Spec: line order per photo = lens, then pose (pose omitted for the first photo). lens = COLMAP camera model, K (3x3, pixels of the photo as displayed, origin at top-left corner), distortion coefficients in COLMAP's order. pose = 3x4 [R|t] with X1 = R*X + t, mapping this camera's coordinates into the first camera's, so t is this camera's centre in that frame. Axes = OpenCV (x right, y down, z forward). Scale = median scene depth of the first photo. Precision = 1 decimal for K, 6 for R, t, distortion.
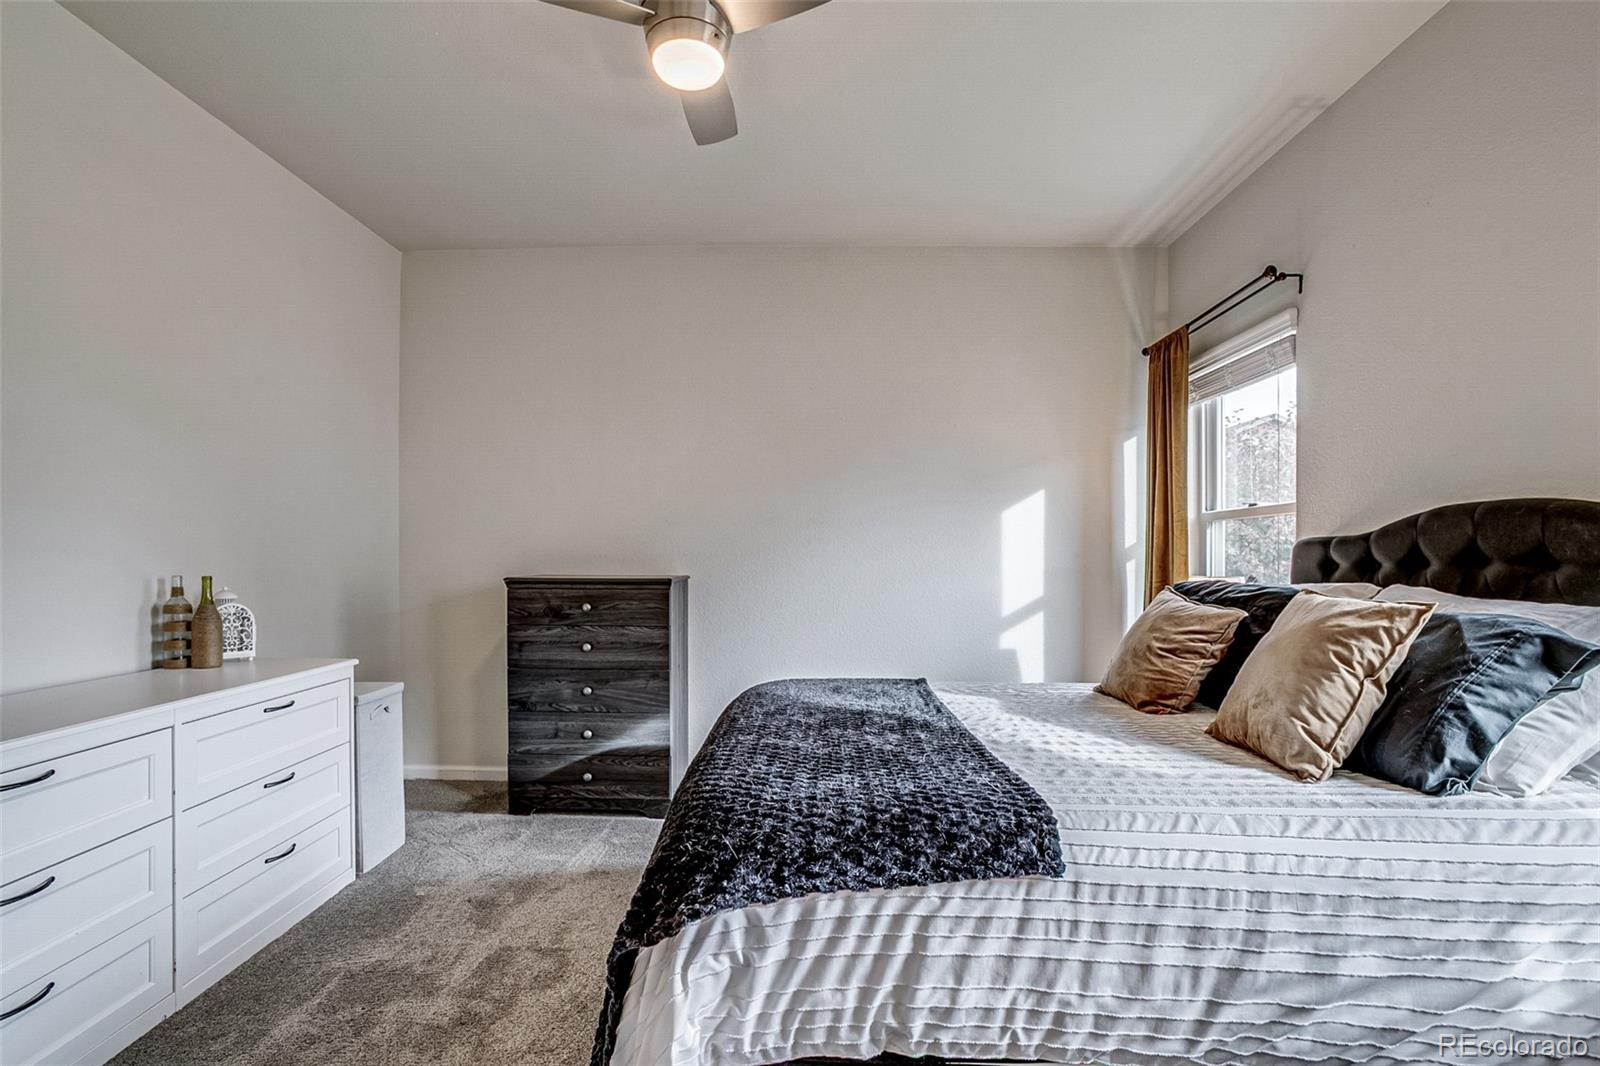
lens RADIAL K [[786.7, 0, 797.2], [0, 786.7, 565.0], [0, 0, 1]] dist [-0.069659, 0.049349]
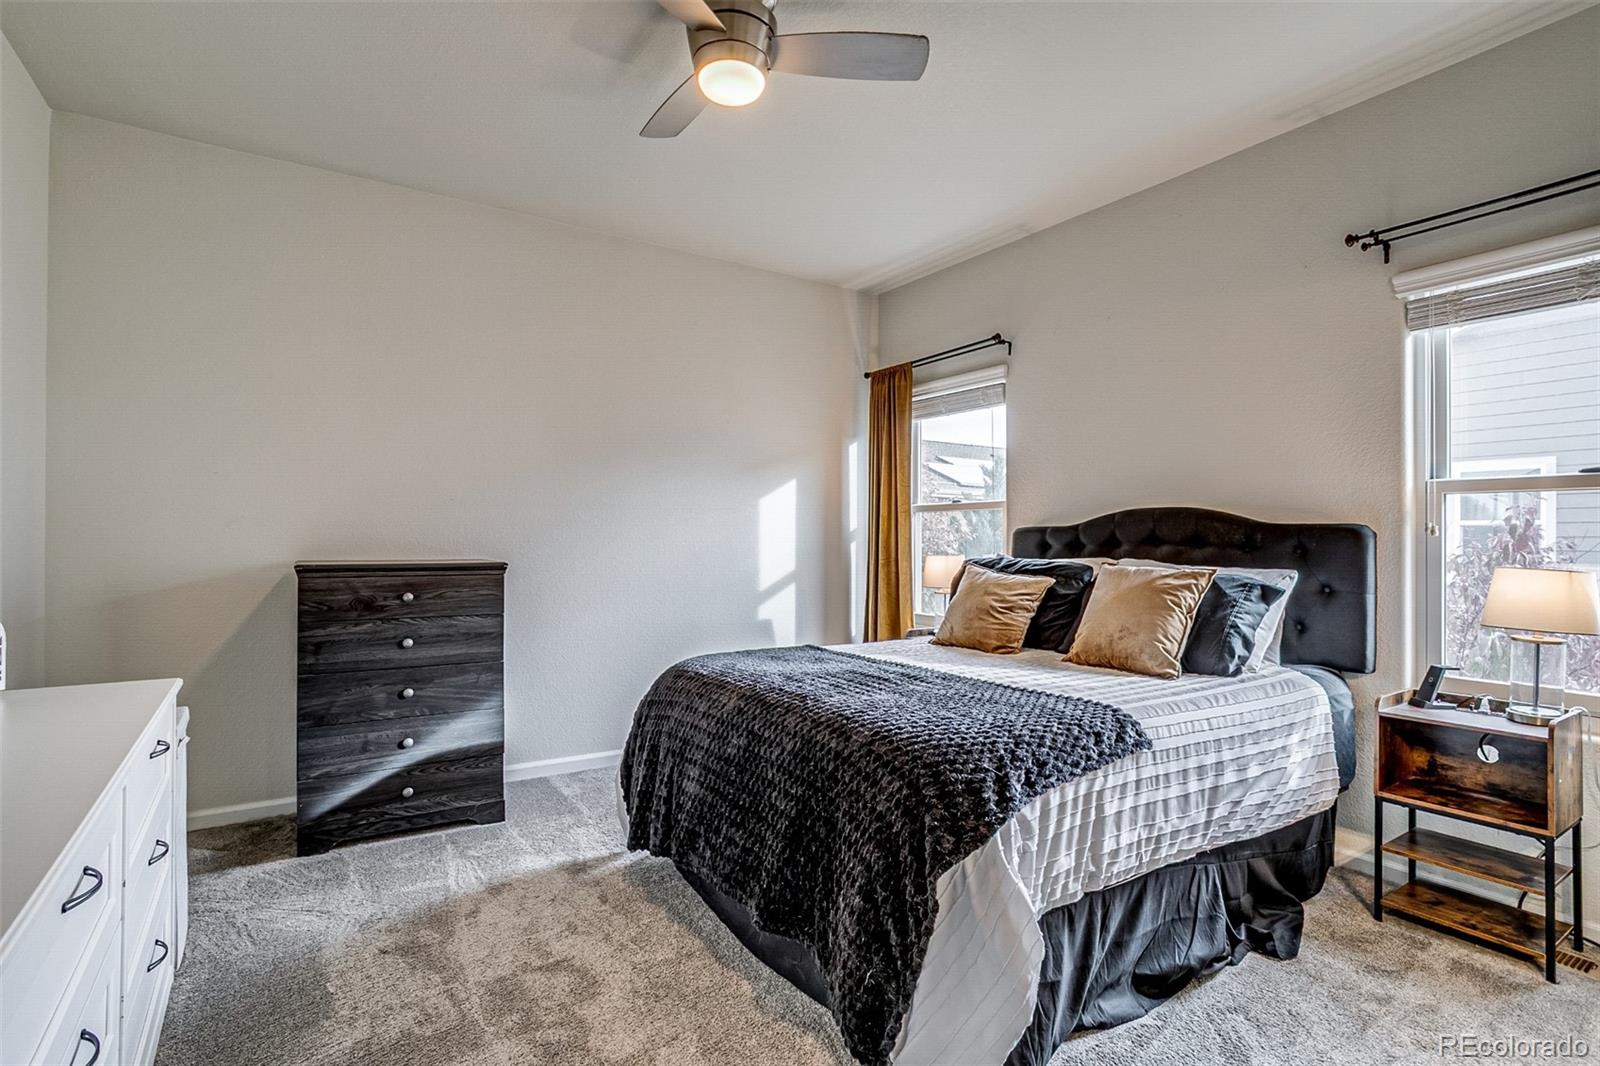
lens RADIAL K [[772.3, 0, 795.2], [0, 772.3, 535.4], [0, 0, 1]] dist [-0.054046, 0.031765]
pose [[0.820995, 0.003682, 0.570924, -0.649695], [0.003046, 0.999937, -0.010828, -0.007167], [-0.570928, 0.010629, 0.820932, 0.084182]]
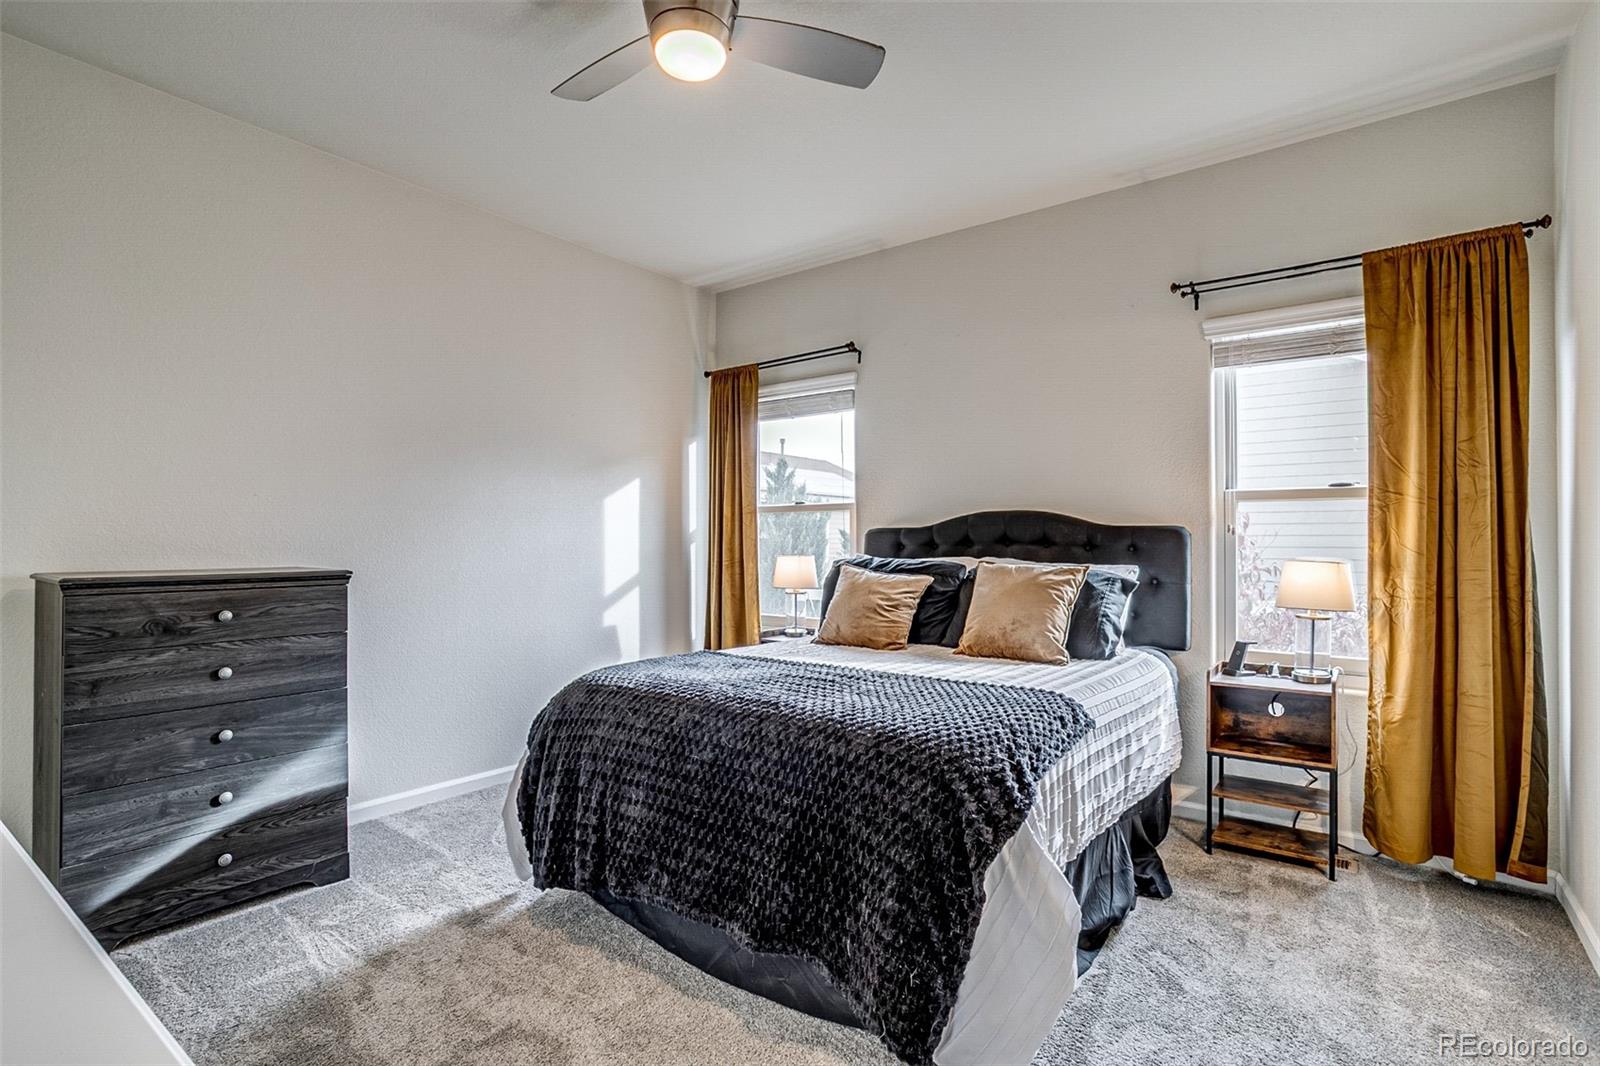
lens RADIAL K [[772.3, 0, 795.2], [0, 772.3, 535.4], [0, 0, 1]] dist [-0.054046, 0.031765]
pose [[0.591216, 0.002096, 0.806511, -0.833067], [0.009452, 0.999910, -0.009527, -0.010986], [-0.806458, 0.013255, 0.591143, 0.301515]]
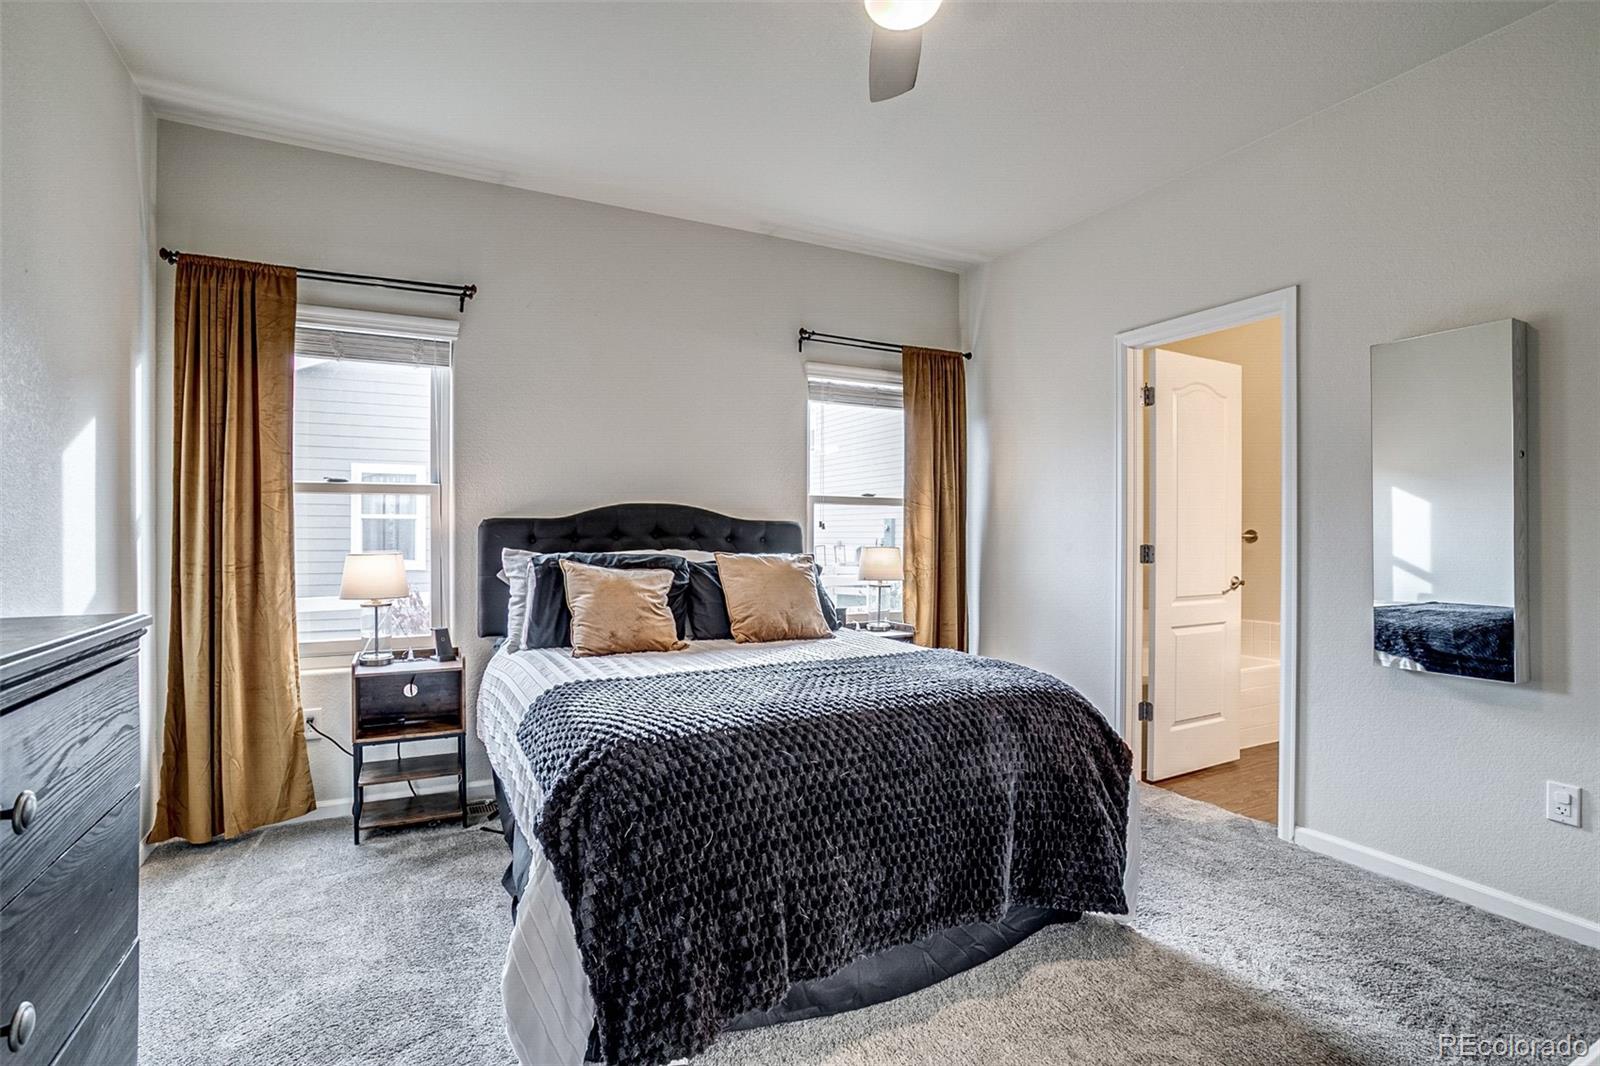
lens RADIAL K [[741.6, 0, 761.0], [0, 741.6, 533.4], [0, 0, 1]] dist [-0.002368, -0.000213]
pose [[-0.437035, -0.000325, 0.899444, -0.790509], [0.006407, 0.999973, 0.003474, -0.014567], [-0.899422, 0.007281, -0.437021, 1.467056]]
